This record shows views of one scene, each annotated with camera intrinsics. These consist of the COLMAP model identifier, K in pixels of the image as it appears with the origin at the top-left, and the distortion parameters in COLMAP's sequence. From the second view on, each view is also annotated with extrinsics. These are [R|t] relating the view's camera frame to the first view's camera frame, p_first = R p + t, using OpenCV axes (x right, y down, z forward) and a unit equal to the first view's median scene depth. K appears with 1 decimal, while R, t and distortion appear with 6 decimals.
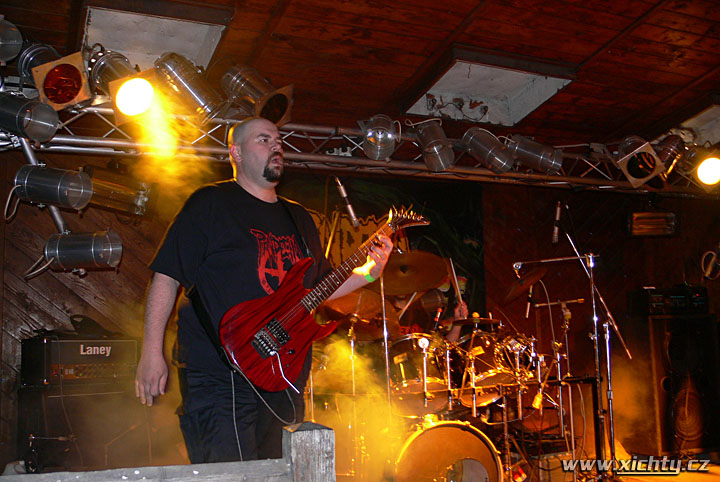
lens RADIAL K [[781.0, 0, 360.0], [0, 781.0, 241.0], [0, 0, 1]] dist [-0.063016, 0.006773]
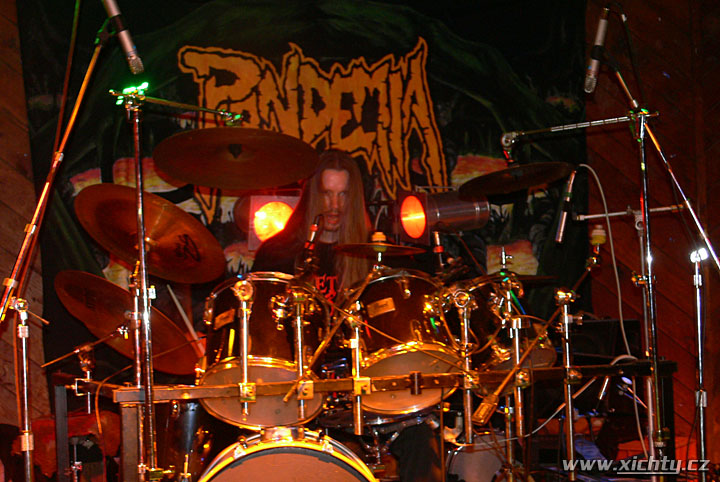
lens RADIAL K [[1202.1, 0, 360.0], [0, 1202.1, 241.0], [0, 0, 1]] dist [-0.064668, 0.064554]
pose [[0.964411, -0.004749, -0.264365, 0.277705], [0.030723, 0.995079, 0.094204, 0.018655], [0.262616, -0.098973, 0.959811, 0.196406]]
